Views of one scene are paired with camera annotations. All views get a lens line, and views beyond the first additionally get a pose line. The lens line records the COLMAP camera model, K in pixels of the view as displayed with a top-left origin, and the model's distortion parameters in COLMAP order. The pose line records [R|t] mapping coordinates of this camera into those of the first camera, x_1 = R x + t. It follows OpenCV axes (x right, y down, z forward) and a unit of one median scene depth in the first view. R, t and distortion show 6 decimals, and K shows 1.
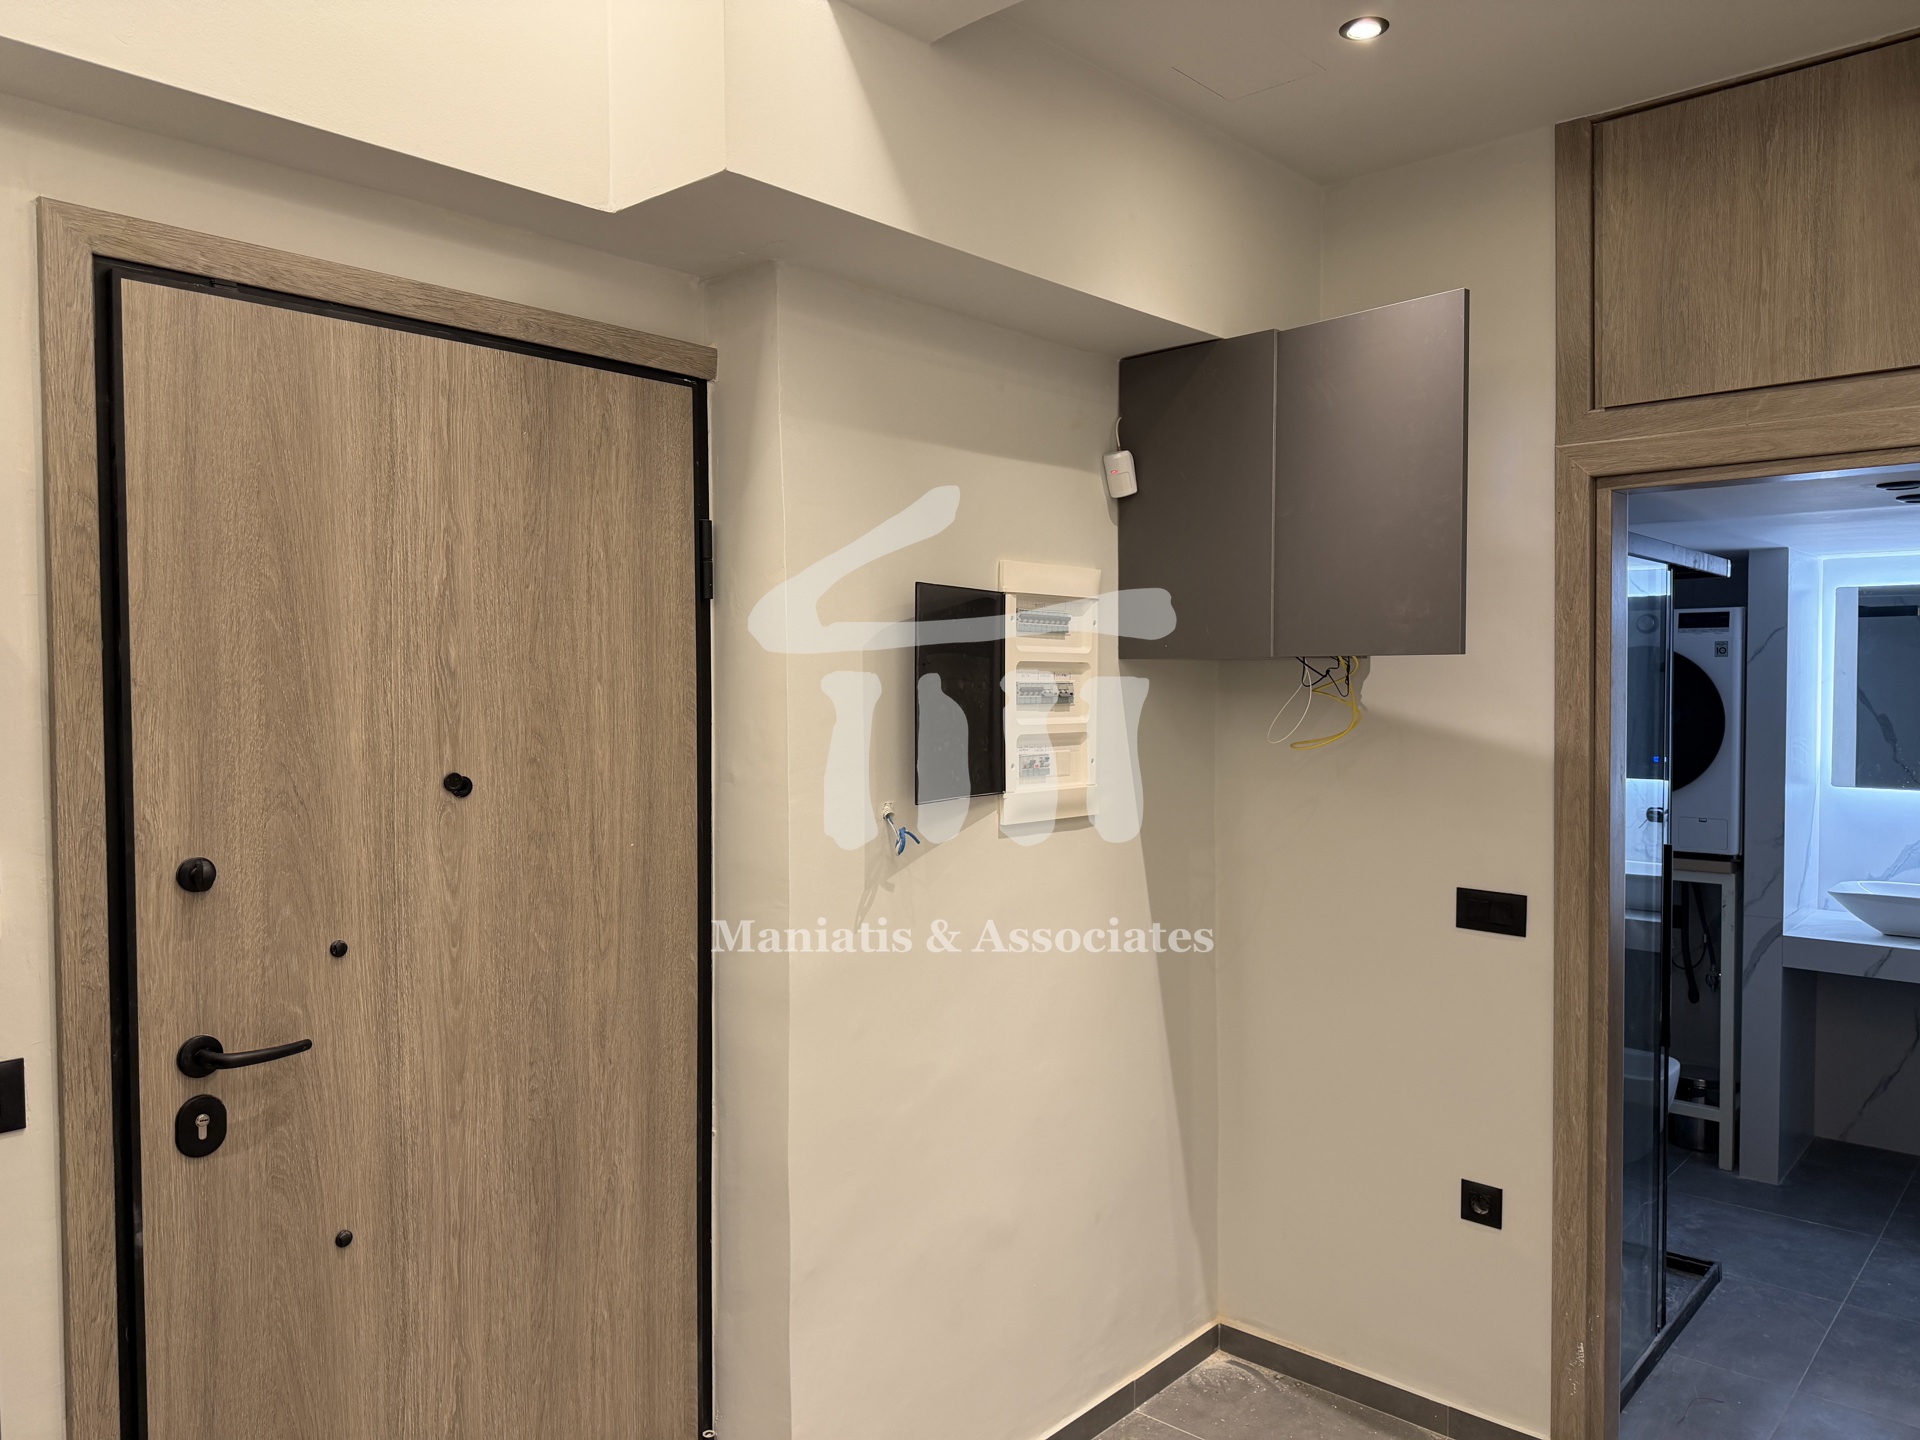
lens RADIAL K [[1360.4, 0, 941.9], [0, 1360.4, 723.0], [0, 0, 1]] dist [0.042358, -0.049086]
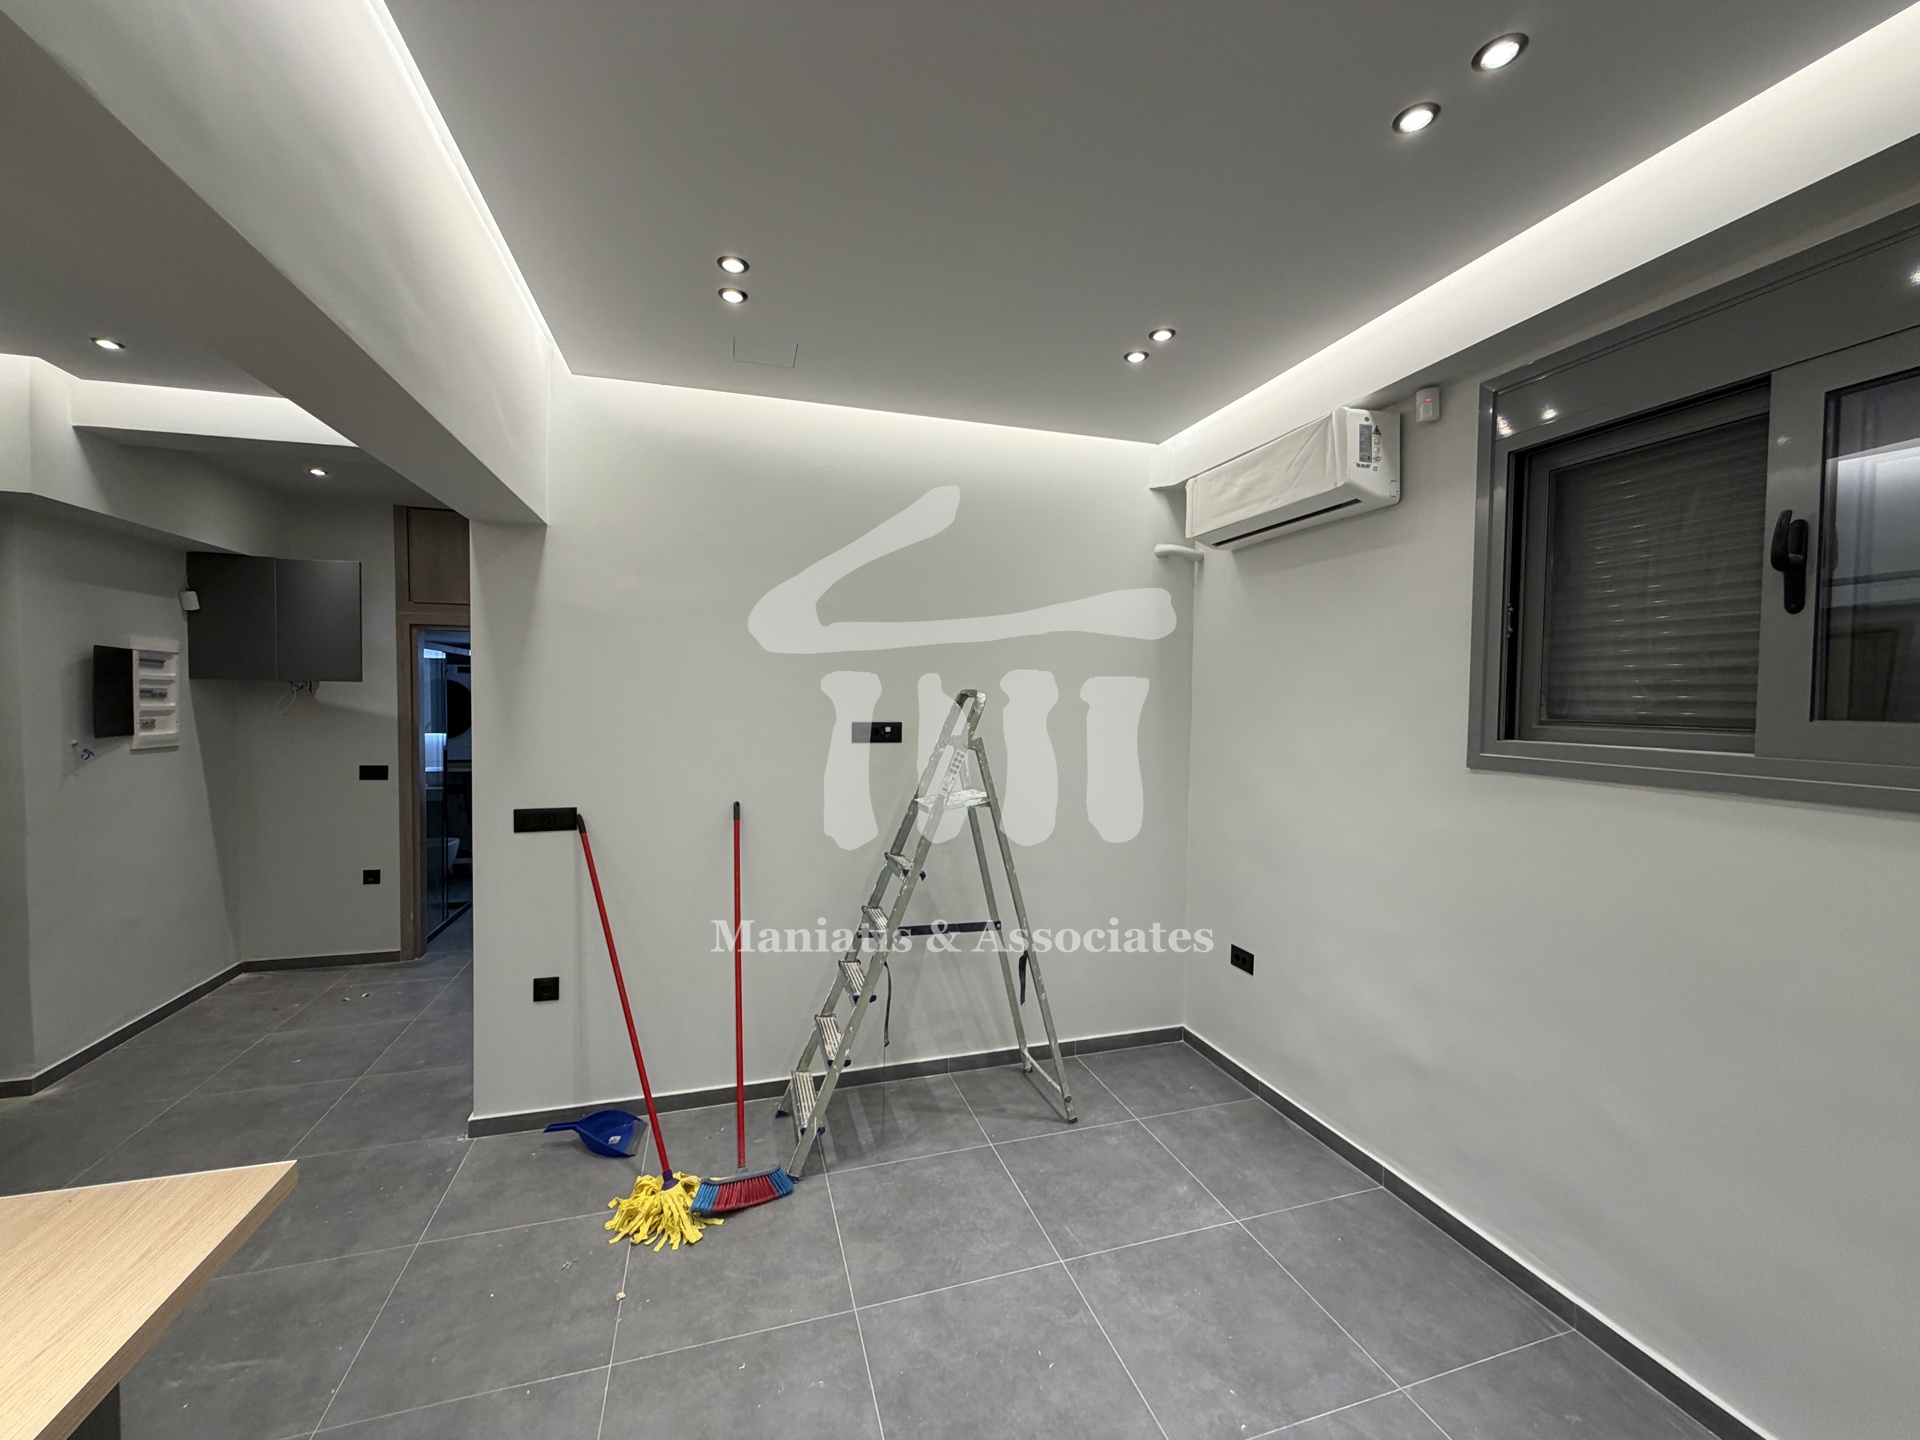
lens RADIAL K [[764.5, 0, 953.9], [0, 764.5, 718.1], [0, 0, 1]] dist [0.000512, -0.000441]
pose [[0.514757, -0.014254, 0.857218, -0.361357], [0.012992, 0.999877, 0.008824, 0.029168], [-0.857238, 0.006595, 0.514878, -0.908365]]
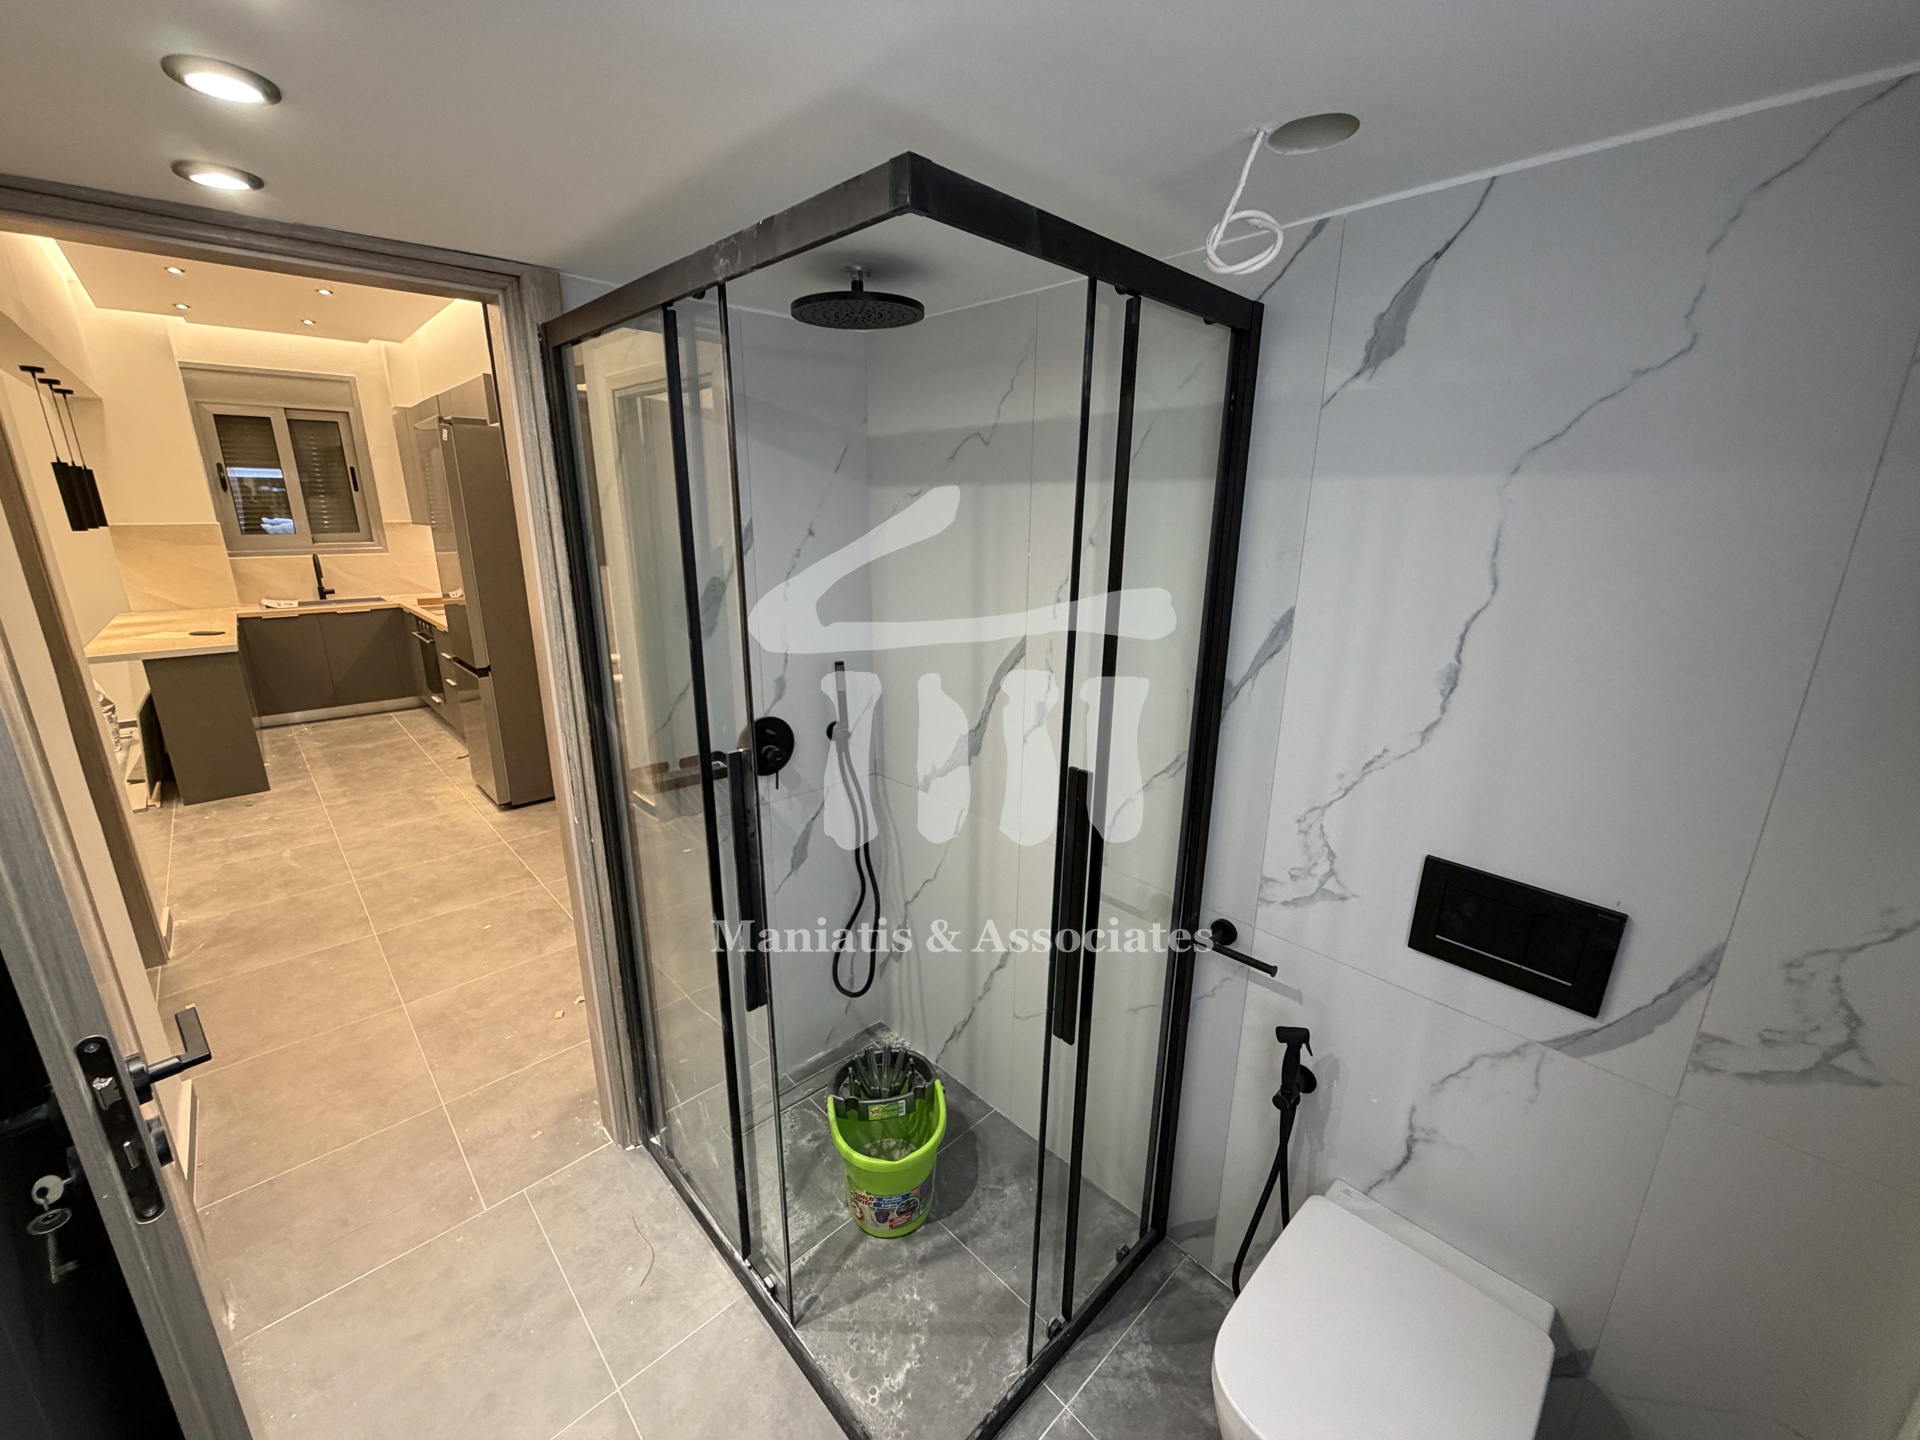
lens RADIAL K [[764.5, 0, 961.5], [0, 764.5, 723.2], [0, 0, 1]] dist [0.000512, -0.000441]
pose [[-0.073971, 0.275554, -0.958435, 1.113267], [-0.044234, 0.959216, 0.279193, -0.051060], [0.996279, 0.063048, -0.058766, 1.429368]]
